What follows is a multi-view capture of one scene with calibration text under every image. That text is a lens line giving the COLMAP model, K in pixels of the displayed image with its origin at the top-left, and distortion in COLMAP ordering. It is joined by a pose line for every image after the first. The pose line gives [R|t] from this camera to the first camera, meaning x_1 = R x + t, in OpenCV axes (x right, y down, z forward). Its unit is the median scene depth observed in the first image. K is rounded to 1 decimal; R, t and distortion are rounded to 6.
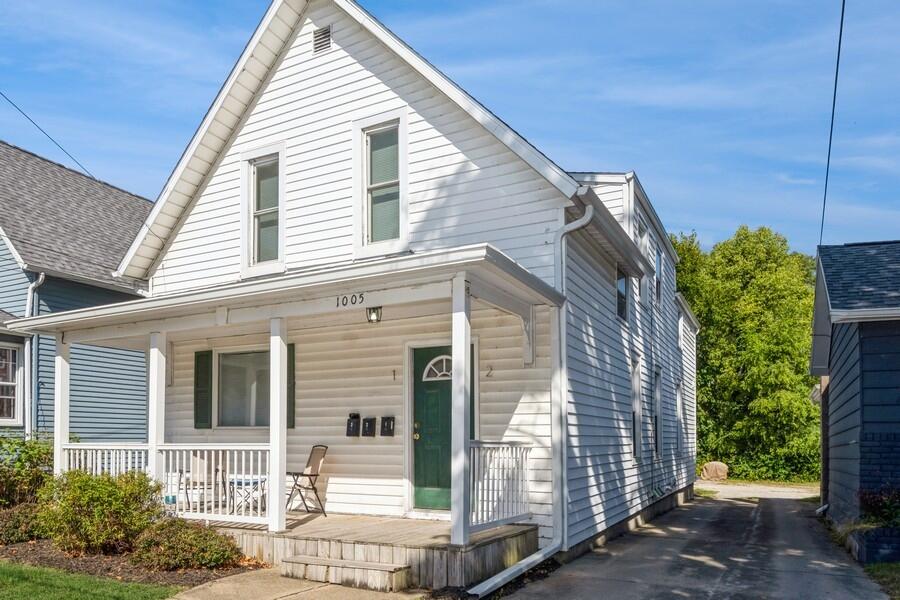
lens RADIAL K [[619.8, 0, 450.0], [0, 619.8, 300.0], [0, 0, 1]] dist [0.004091, 0.001601]
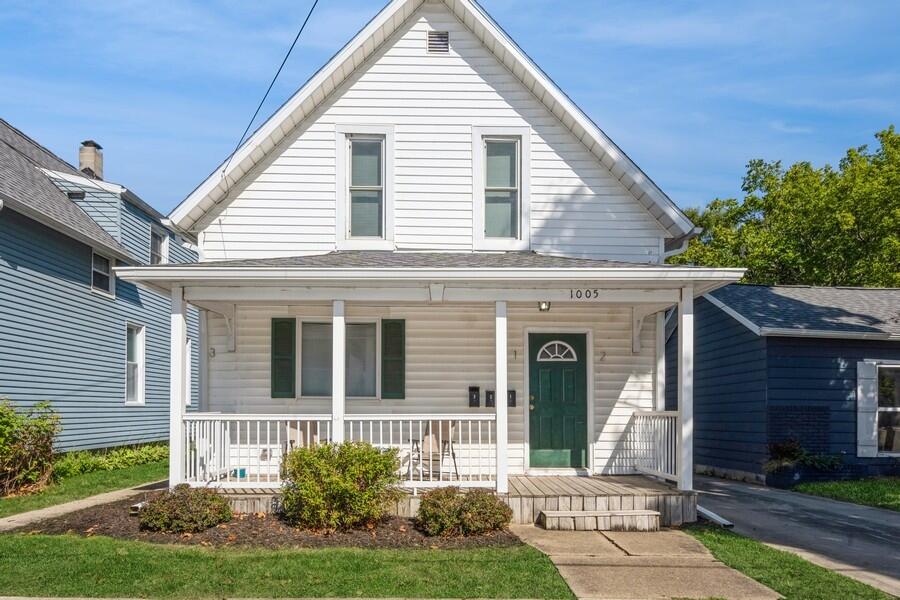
lens RADIAL K [[541.5, 0, 448.9], [0, 541.5, 291.0], [0, 0, 1]] dist [-0.001905, 0.000082]
pose [[0.873820, 0.102940, 0.475229, -0.666408], [-0.108675, 0.993957, -0.015479, 0.029458], [-0.473950, -0.038119, 0.879726, 0.157411]]
